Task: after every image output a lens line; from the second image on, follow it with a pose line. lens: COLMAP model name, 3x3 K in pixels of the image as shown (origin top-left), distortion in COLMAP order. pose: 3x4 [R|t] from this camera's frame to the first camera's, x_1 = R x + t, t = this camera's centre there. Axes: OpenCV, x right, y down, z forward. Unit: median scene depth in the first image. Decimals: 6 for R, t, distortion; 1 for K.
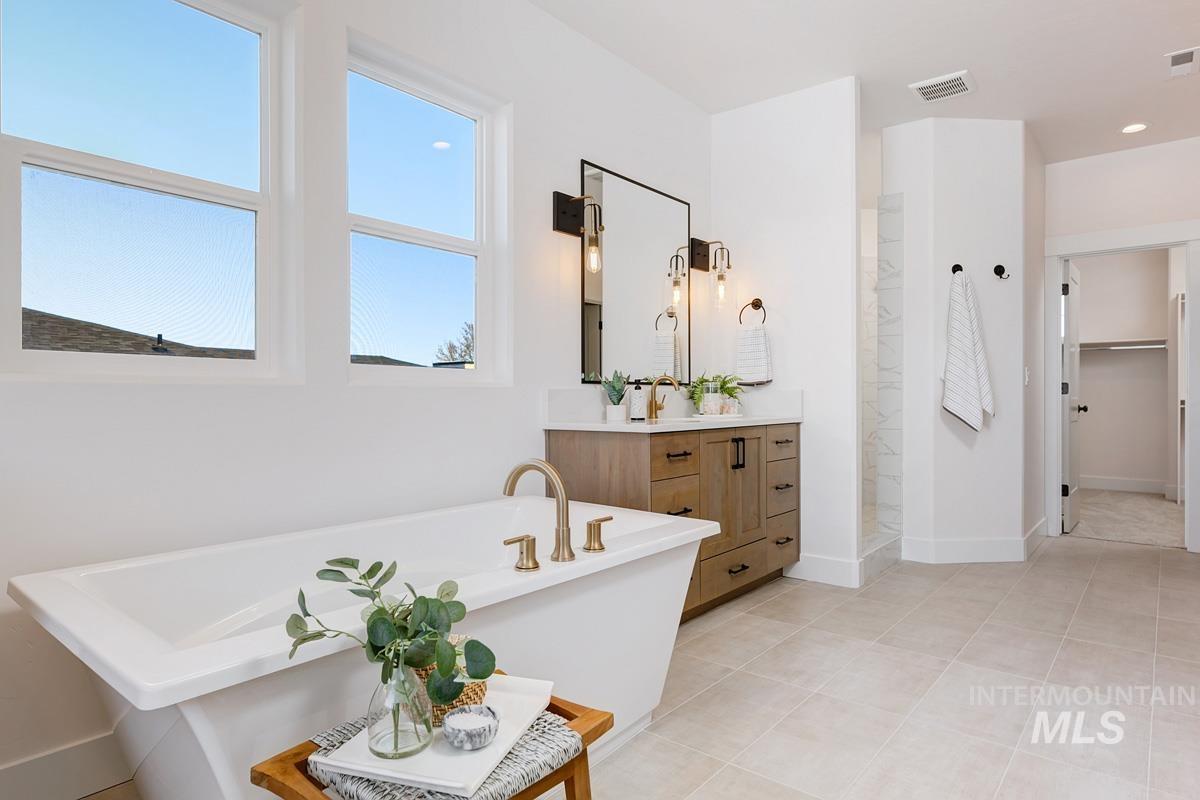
lens RADIAL K [[677.2, 0, 606.6], [0, 677.2, 400.0], [0, 0, 1]] dist [0.002086, 0.000422]
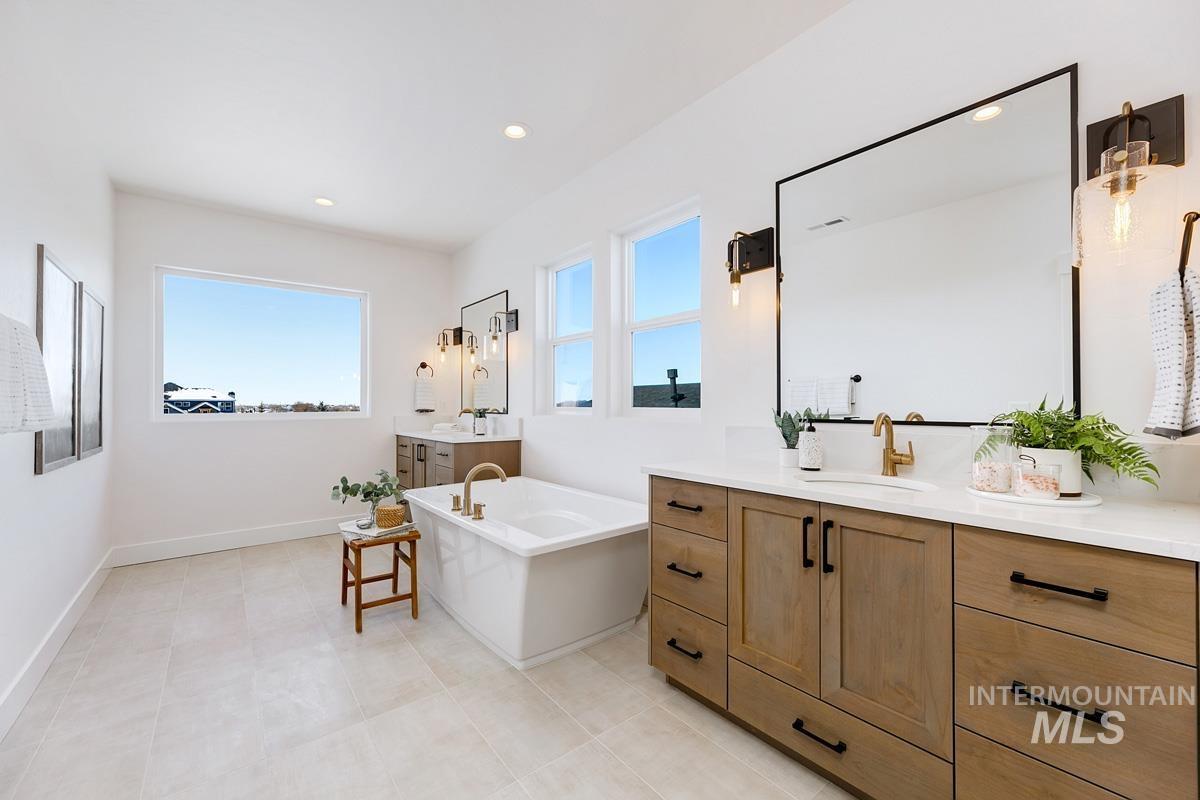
lens RADIAL K [[481.0, 0, 599.4], [0, 481.0, 401.7], [0, 0, 1]] dist [-0.003598, -0.000350]
pose [[-0.207059, -0.007757, -0.978298, 0.712967], [-0.004660, 0.999965, -0.006943, -0.049540], [0.978317, 0.003121, -0.207088, 0.969946]]
